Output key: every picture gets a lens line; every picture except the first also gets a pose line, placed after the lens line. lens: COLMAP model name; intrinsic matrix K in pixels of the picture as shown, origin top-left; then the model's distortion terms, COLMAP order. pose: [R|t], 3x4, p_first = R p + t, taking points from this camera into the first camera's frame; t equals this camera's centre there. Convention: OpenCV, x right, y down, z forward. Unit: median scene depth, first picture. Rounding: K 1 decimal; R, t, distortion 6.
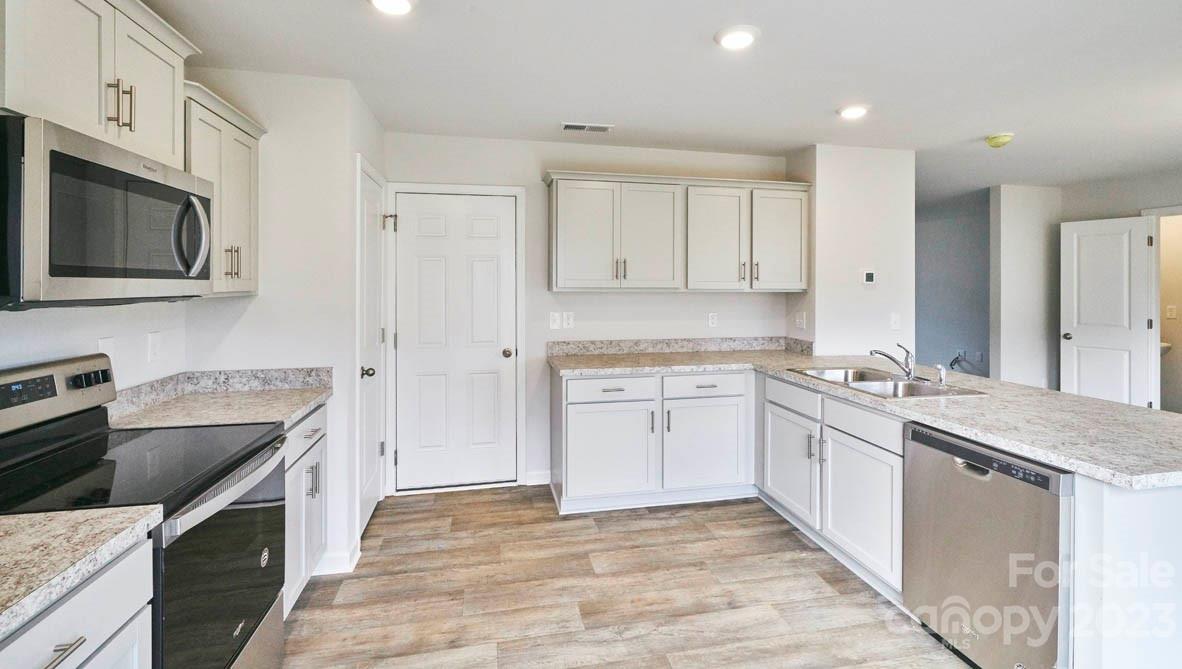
lens RADIAL K [[512.0, 0, 595.2], [0, 512.0, 296.4], [0, 0, 1]] dist [-0.014044, 0.000503]
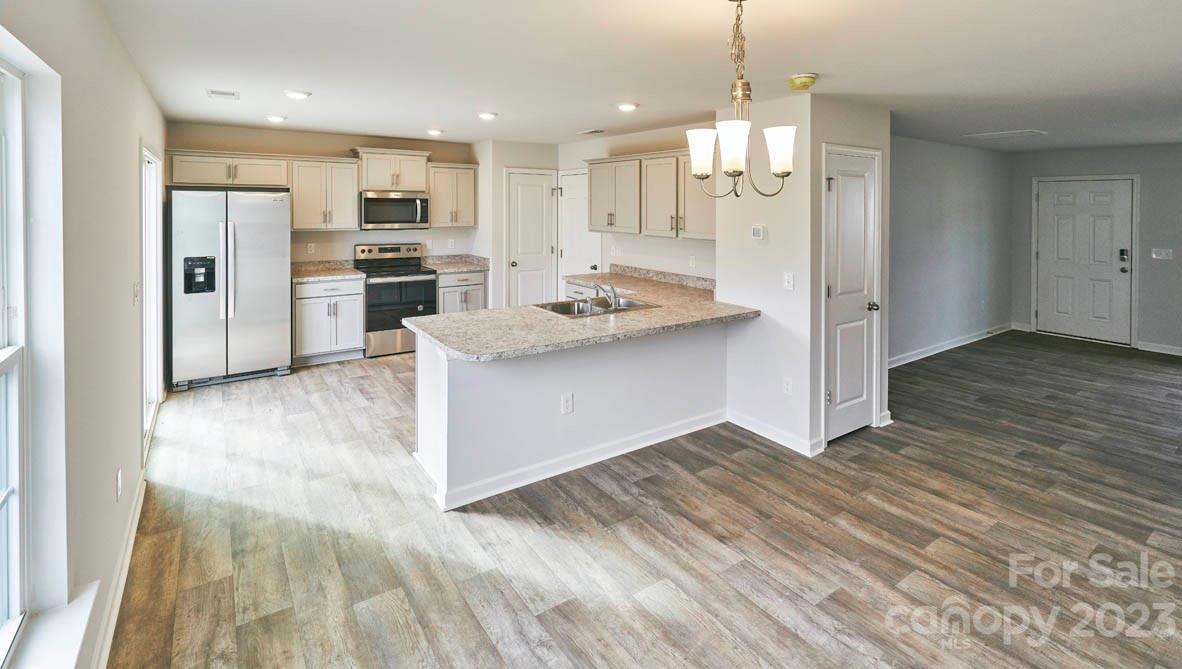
lens RADIAL K [[542.2, 0, 585.2], [0, 542.2, 215.2], [0, 0, 1]] dist [-0.001360, 0.000035]
pose [[0.385988, 0.016558, -0.922355, 1.353007], [-0.028709, 0.999570, 0.005930, -0.062840], [0.922057, 0.024191, 0.386298, 0.281278]]
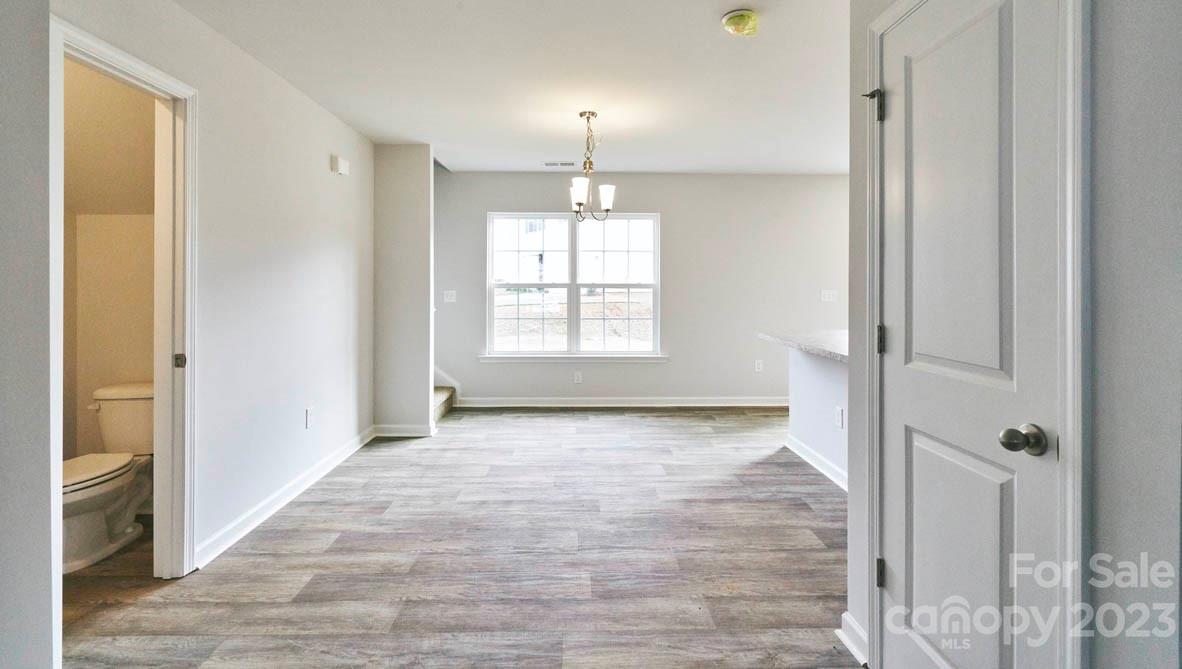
lens RADIAL K [[525.3, 0, 585.9], [0, 525.3, 289.5], [0, 0, 1]] dist [-0.003955, 0.000178]
pose [[-0.984177, -0.007151, 0.177044, 0.793083], [-0.001427, 0.999473, 0.032438, 0.007992], [-0.177182, 0.031672, -0.983668, 1.536398]]
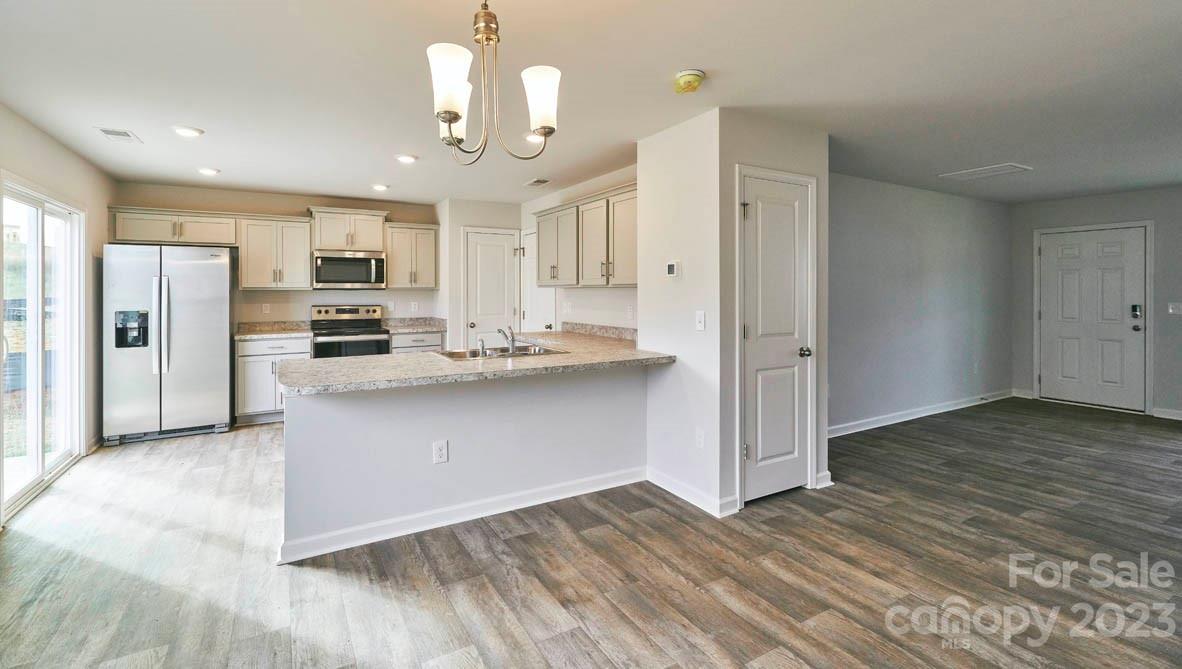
lens RADIAL K [[521.7, 0, 586.5], [0, 521.7, 289.1], [0, 0, 1]] dist [0.001267, 0.000528]
pose [[0.321655, -0.008068, -0.946823, 1.342768], [-0.019088, 0.999705, -0.015004, 0.014101], [0.946665, 0.022899, 0.321406, 0.553786]]
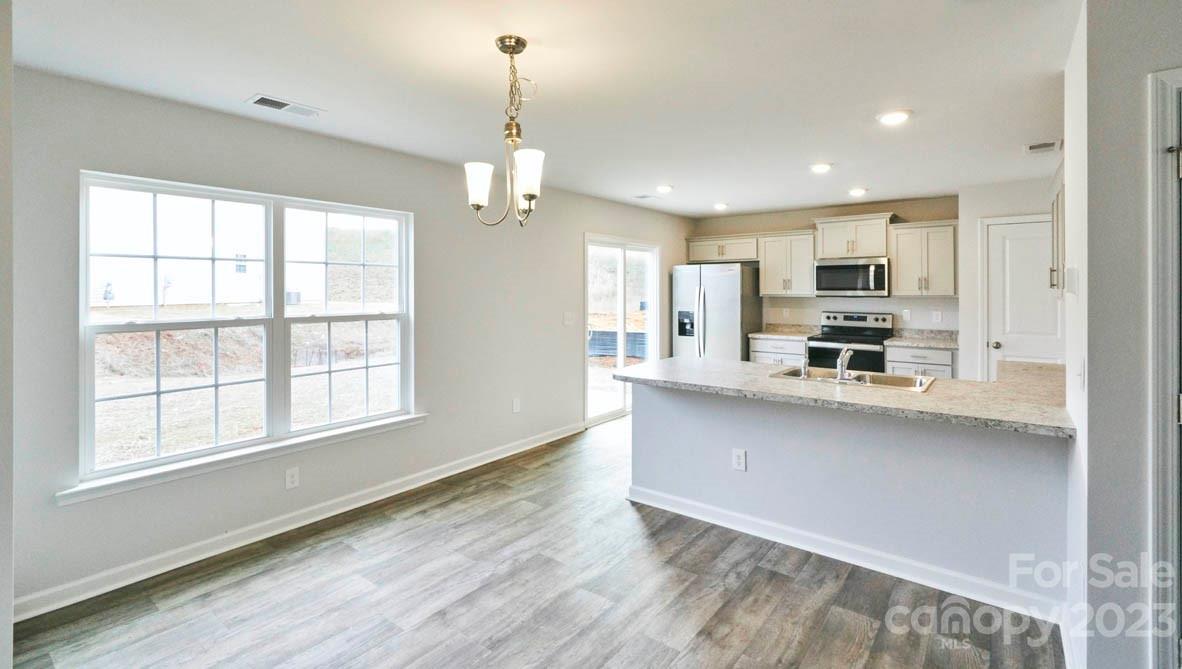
lens RADIAL K [[530.7, 0, 585.8], [0, 530.7, 290.4], [0, 0, 1]] dist [0.001201, 0.000414]
pose [[-0.762715, -0.001835, -0.646732, 1.256746], [-0.016425, 0.999728, 0.016534, -0.027007], [0.646526, 0.023234, -0.762538, 1.079777]]
